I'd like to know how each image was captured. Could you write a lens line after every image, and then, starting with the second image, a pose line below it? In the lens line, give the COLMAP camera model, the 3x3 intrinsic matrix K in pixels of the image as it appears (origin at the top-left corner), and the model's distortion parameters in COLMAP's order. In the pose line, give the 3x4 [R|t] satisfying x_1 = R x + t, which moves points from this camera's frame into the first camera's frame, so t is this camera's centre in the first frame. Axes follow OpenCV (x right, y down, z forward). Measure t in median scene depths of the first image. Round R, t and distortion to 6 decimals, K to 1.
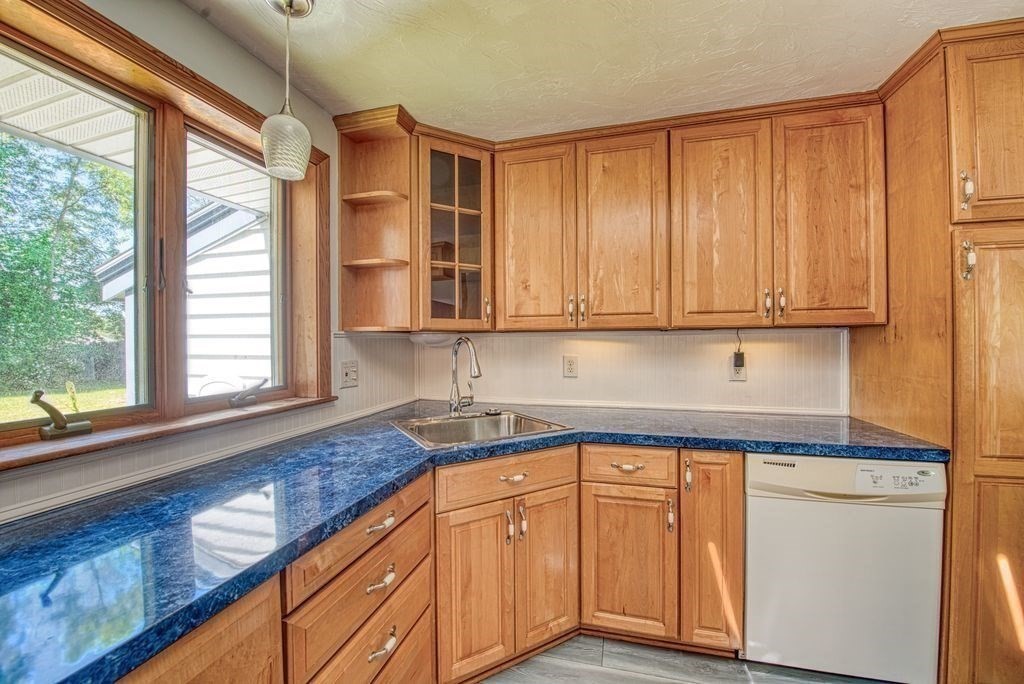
lens RADIAL K [[405.5, 0, 507.2], [0, 405.5, 344.3], [0, 0, 1]] dist [-0.018012, -0.001999]
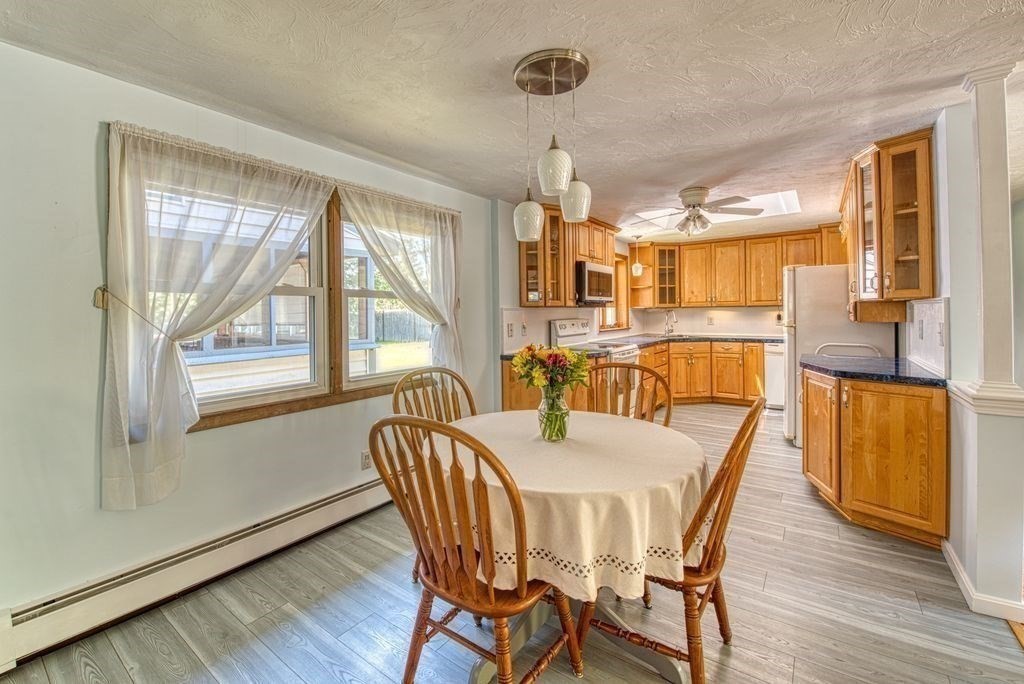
lens RADIAL K [[405.5, 0, 494.6], [0, 405.5, 310.7], [0, 0, 1]] dist [-0.018012, -0.001999]
pose [[0.925243, -0.005418, -0.379337, -0.199655], [0.001354, 0.999939, -0.010978, 0.024290], [0.379374, 0.009644, 0.925193, -2.621486]]
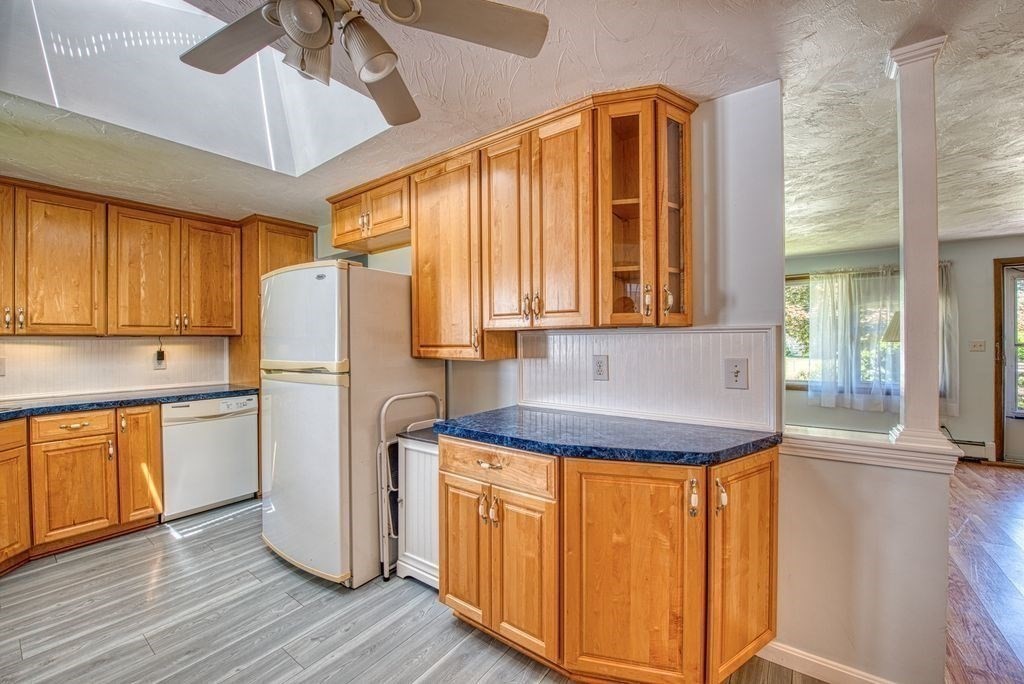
lens RADIAL K [[405.5, 0, 511.5], [0, 405.5, 340.3], [0, 0, 1]] dist [-0.018012, -0.001999]
pose [[0.354005, 0.004206, 0.935234, -0.475581], [0.012358, 0.999882, -0.009175, 0.011179], [-0.935162, 0.014805, 0.353911, -0.994663]]
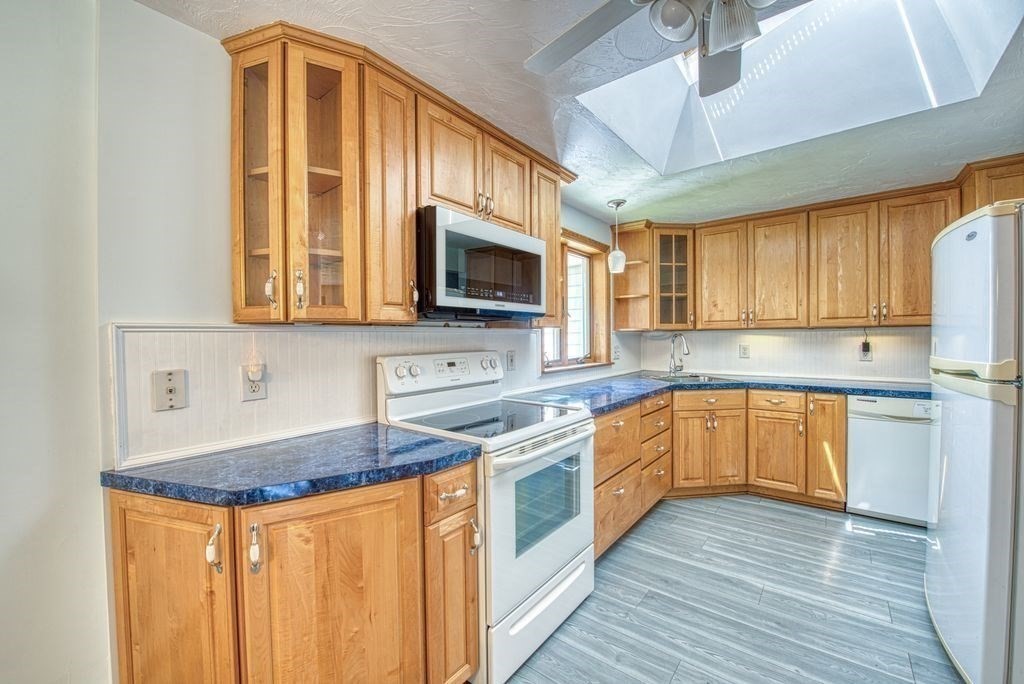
lens RADIAL K [[405.5, 0, 509.5], [0, 405.5, 340.3], [0, 0, 1]] dist [-0.018012, -0.001999]
pose [[0.918869, 0.001787, -0.394558, -0.097800], [-0.001733, 0.999998, 0.000494, 0.015795], [0.394558, 0.000230, 0.918871, -1.133038]]
